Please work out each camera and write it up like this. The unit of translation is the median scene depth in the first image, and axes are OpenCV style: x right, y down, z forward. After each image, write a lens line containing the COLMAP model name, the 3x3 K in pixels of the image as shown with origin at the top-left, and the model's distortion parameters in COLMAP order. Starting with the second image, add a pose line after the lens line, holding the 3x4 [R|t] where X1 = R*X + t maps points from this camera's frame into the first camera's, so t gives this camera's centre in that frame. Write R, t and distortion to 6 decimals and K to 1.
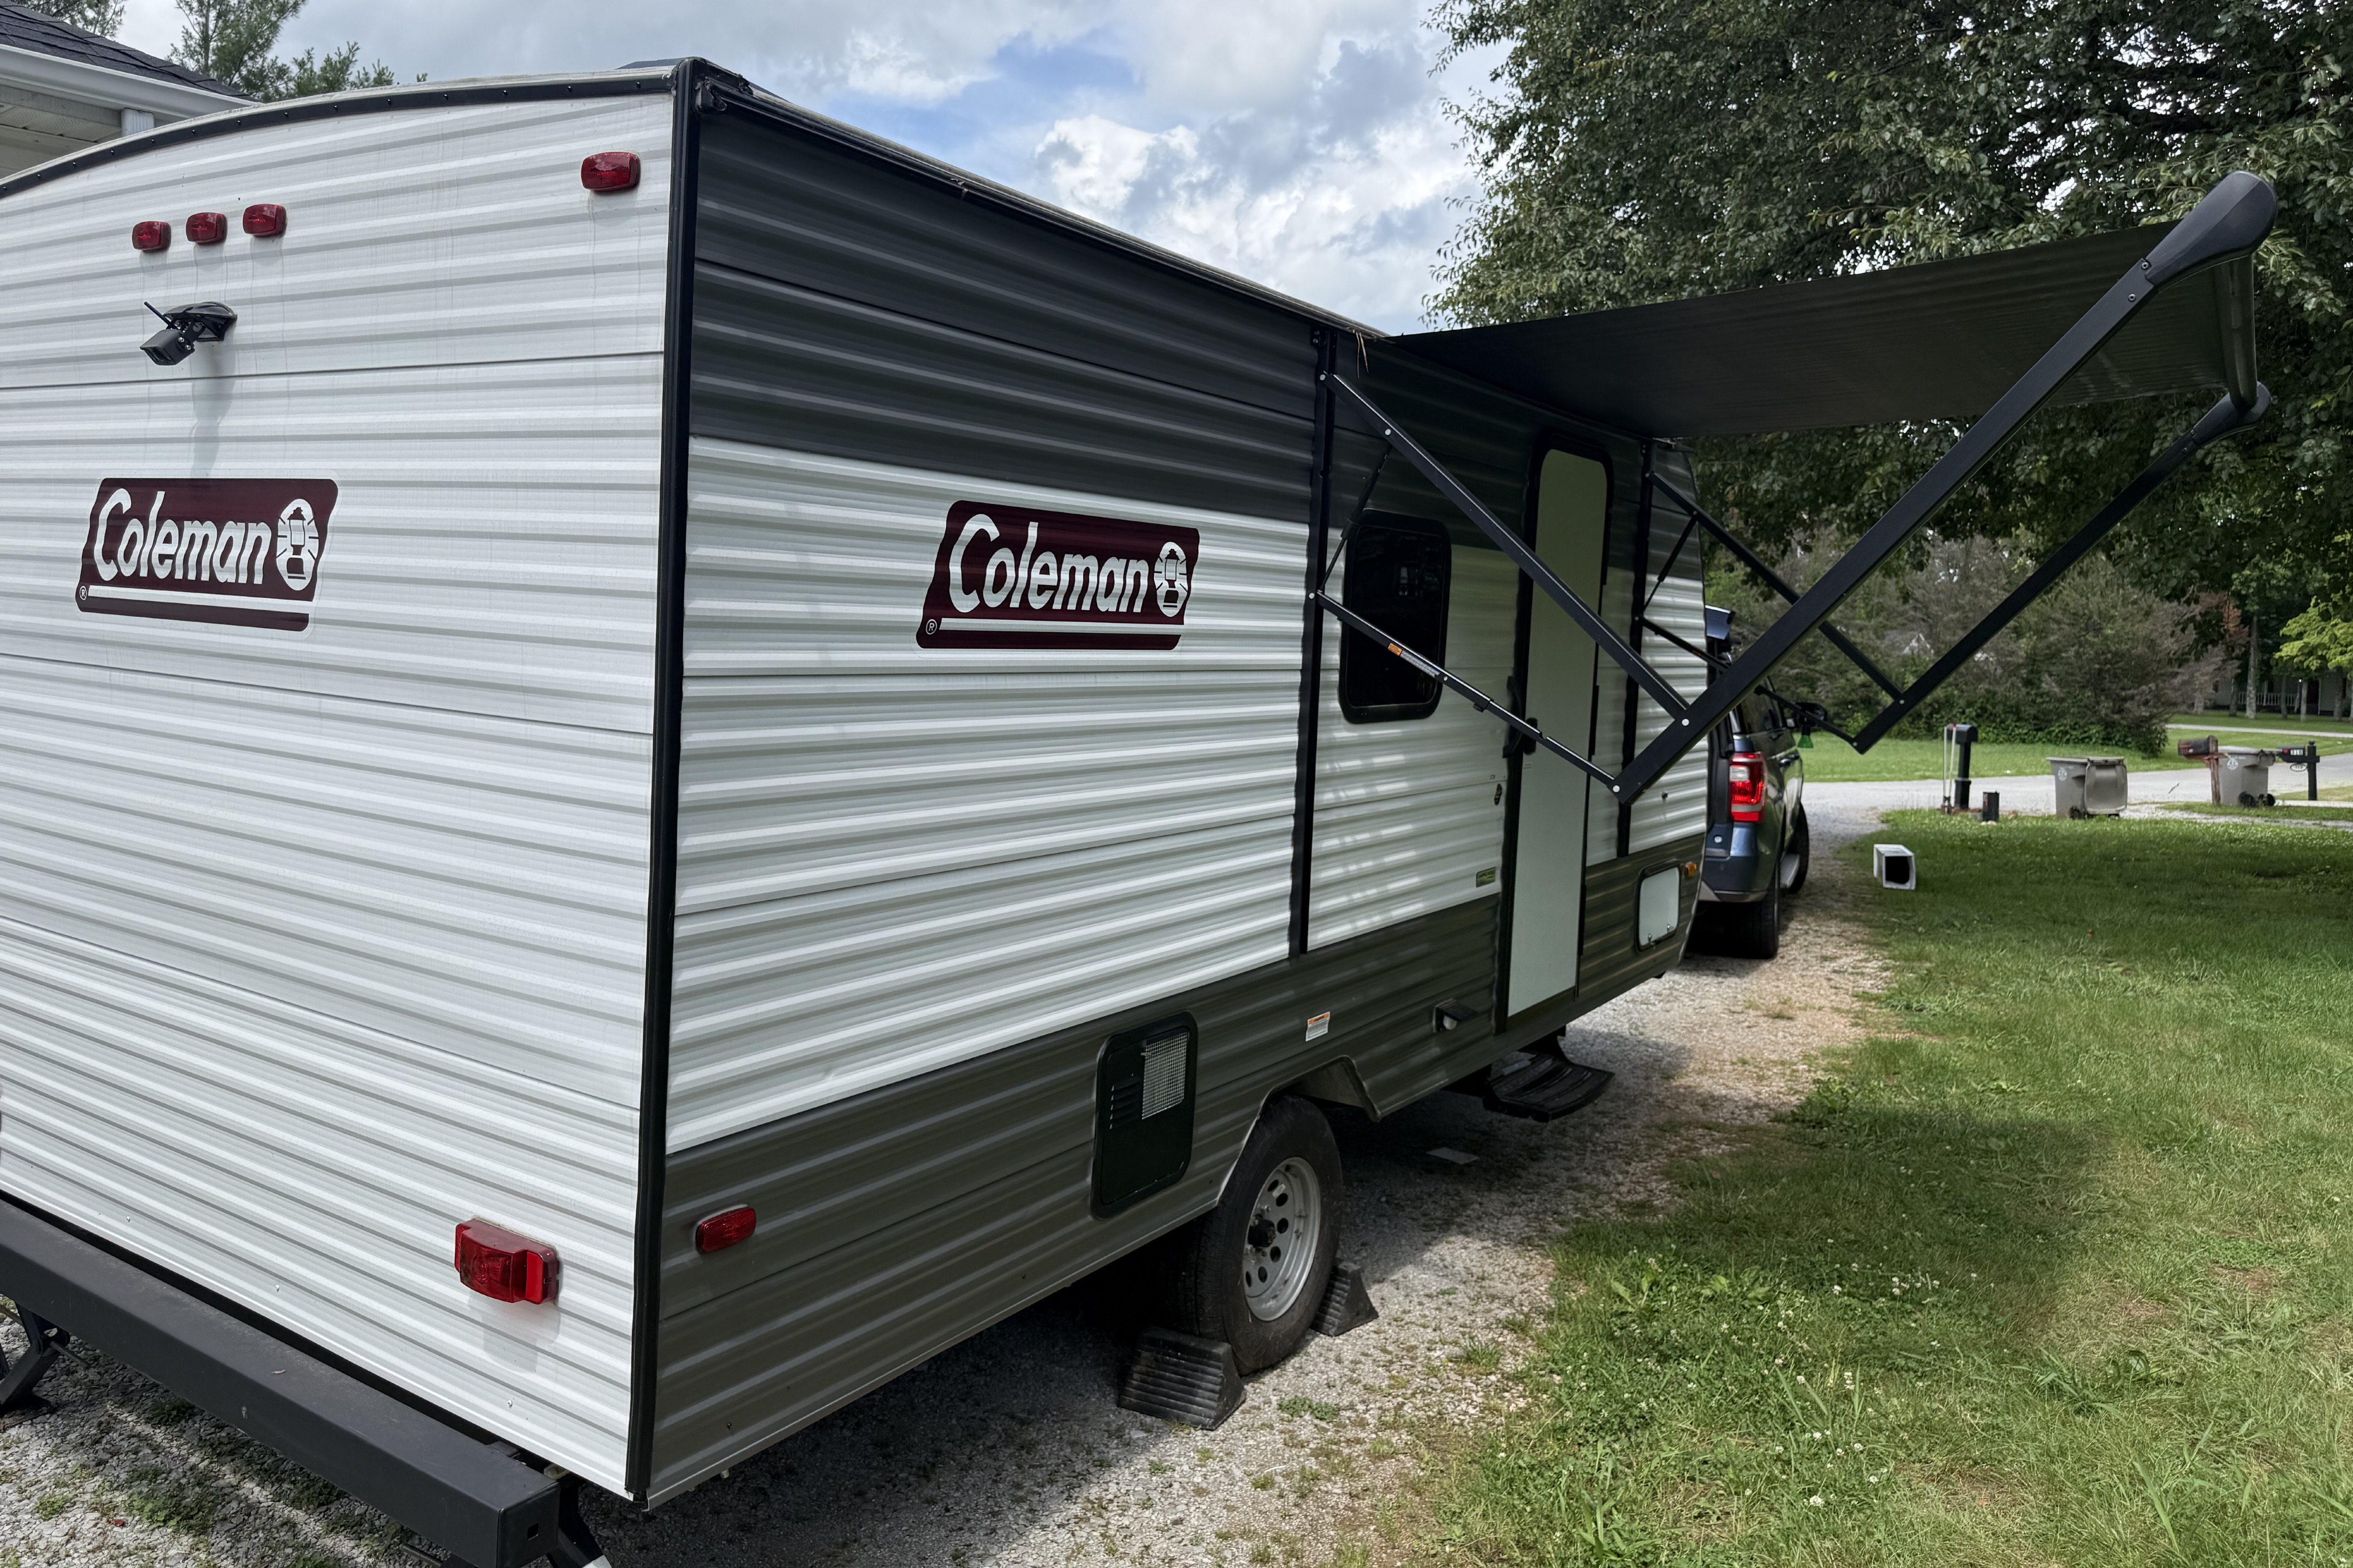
lens RADIAL K [[1660.3, 0, 1154.1], [0, 1660.3, 636.6], [0, 0, 1]] dist [-0.007957, -0.012550]
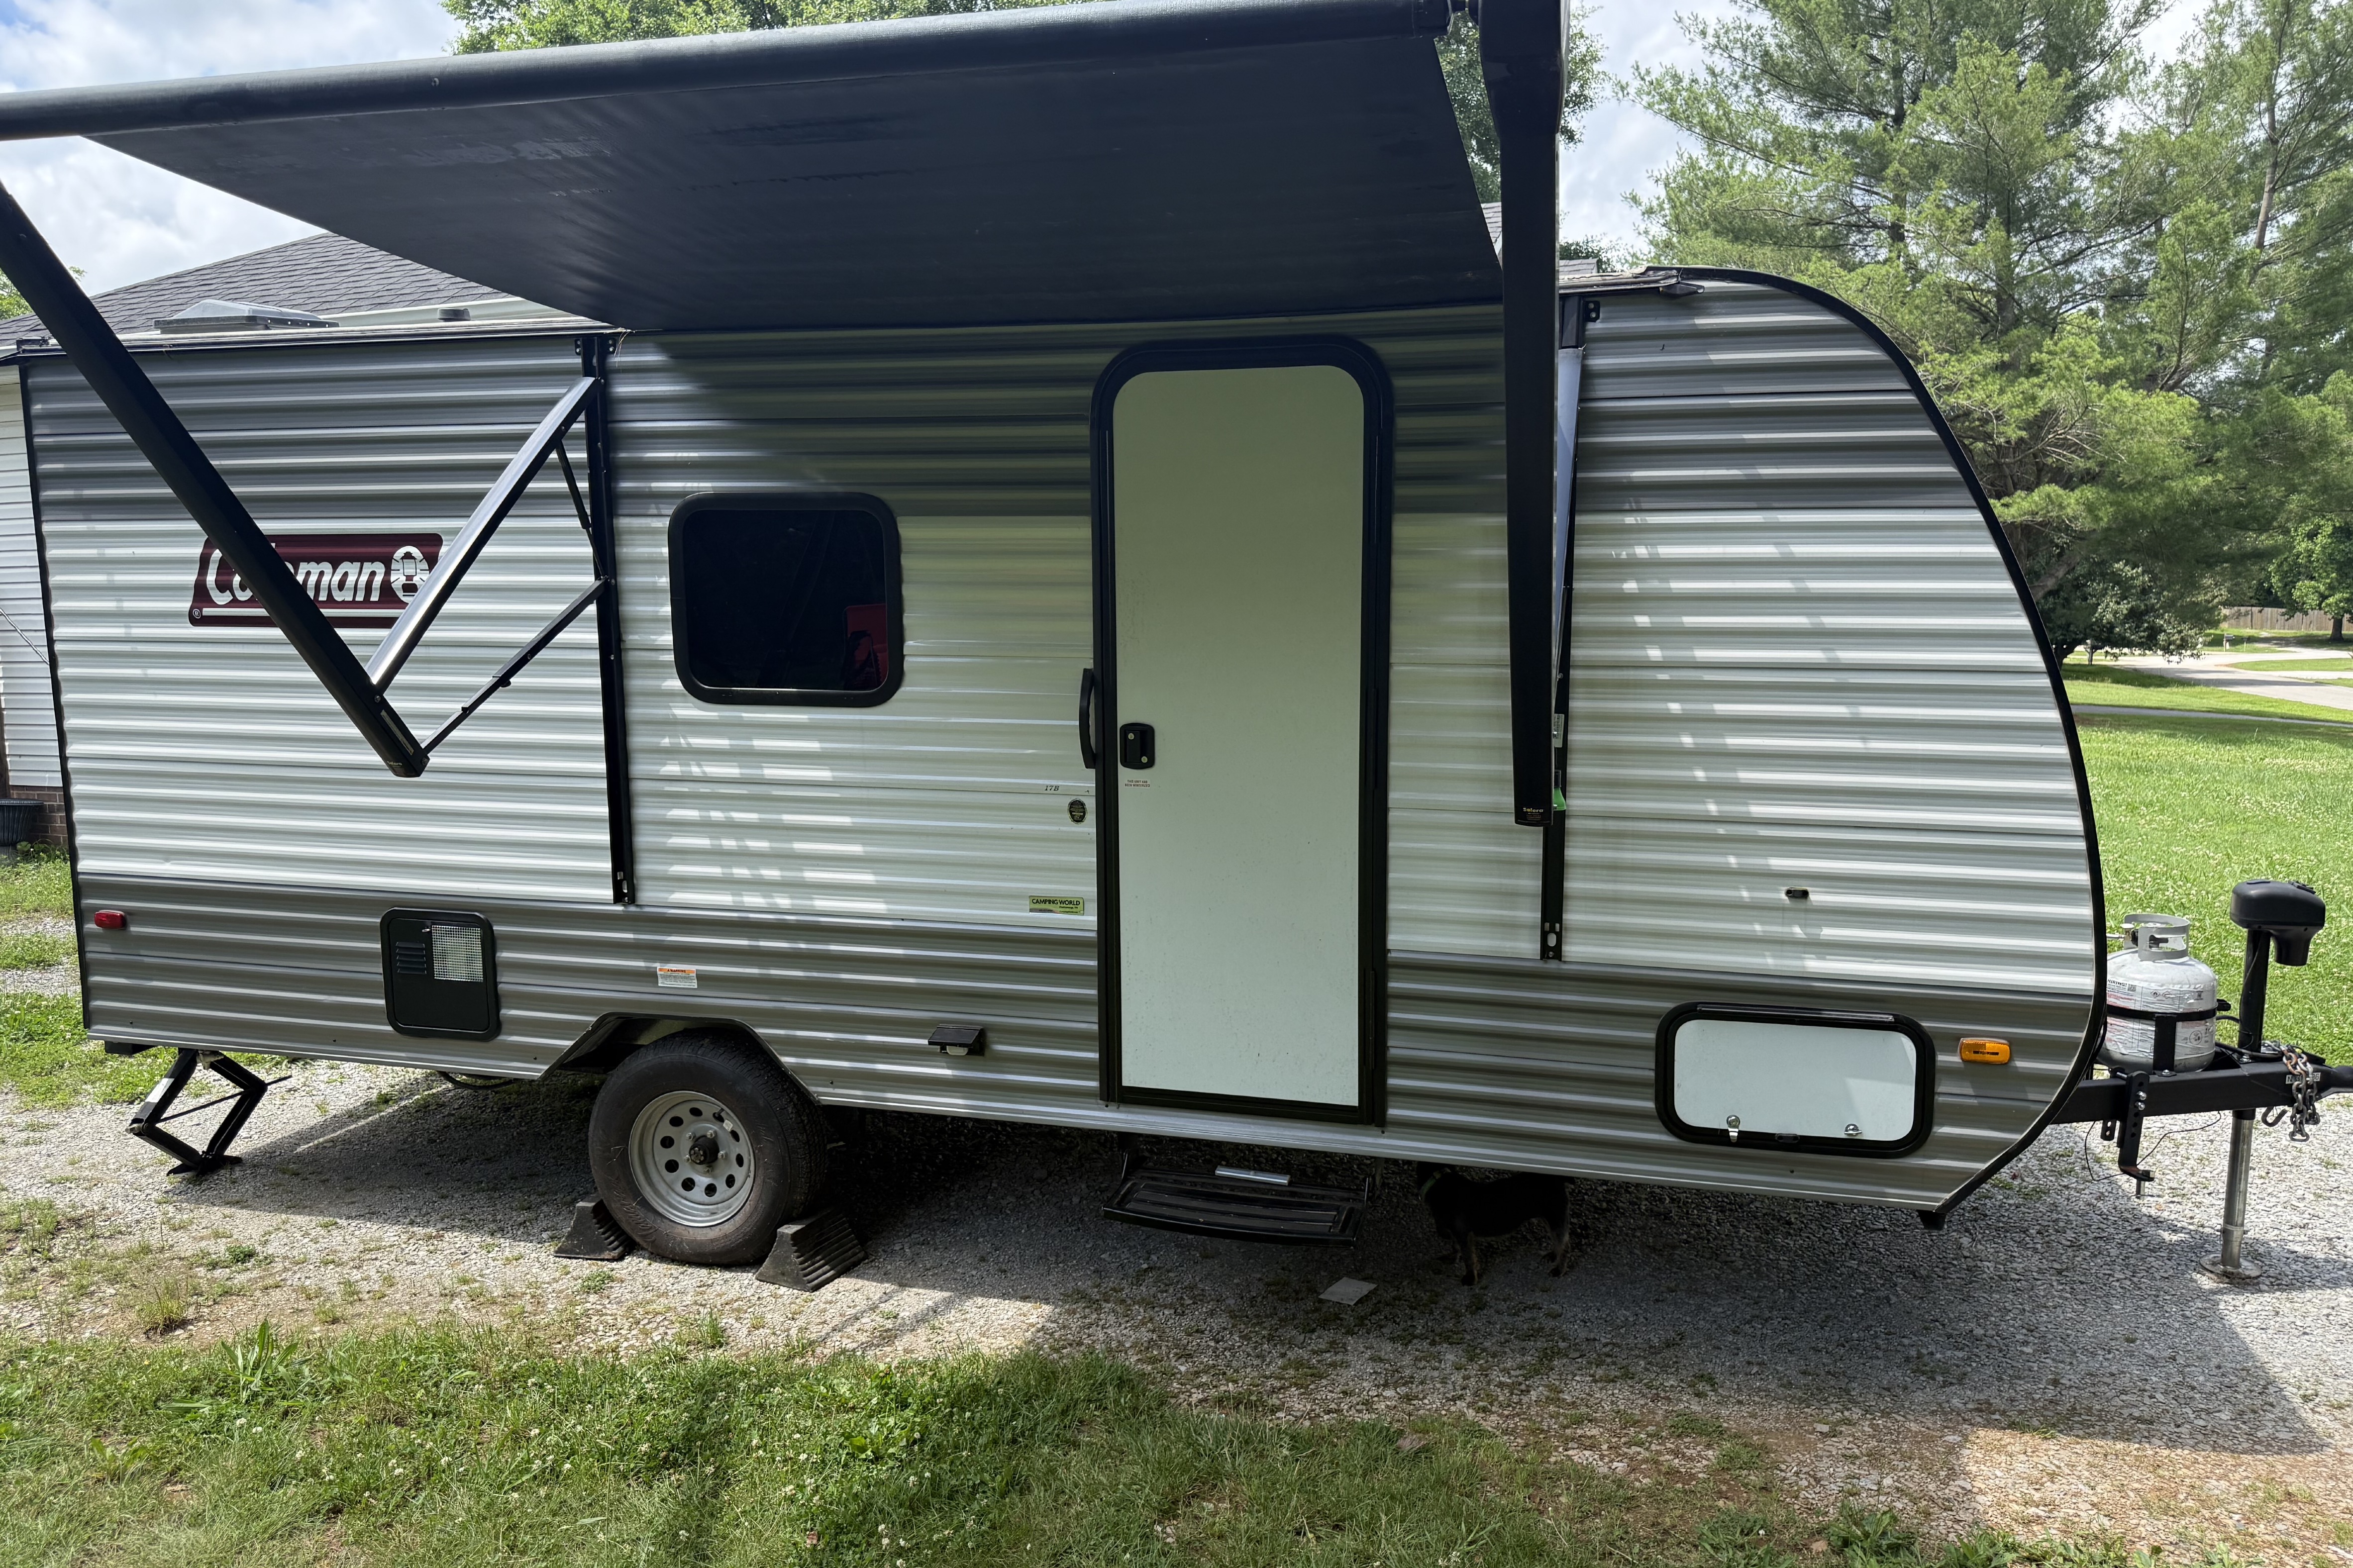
lens RADIAL K [[1660.3, 0, 1173.4], [0, 1660.3, 786.5], [0, 0, 1]] dist [-0.007957, -0.012550]
pose [[0.327391, 0.087512, -0.940828, 1.510582], [-0.001635, 0.995753, 0.092052, 0.011000], [0.944888, -0.028599, 0.326144, 1.180638]]
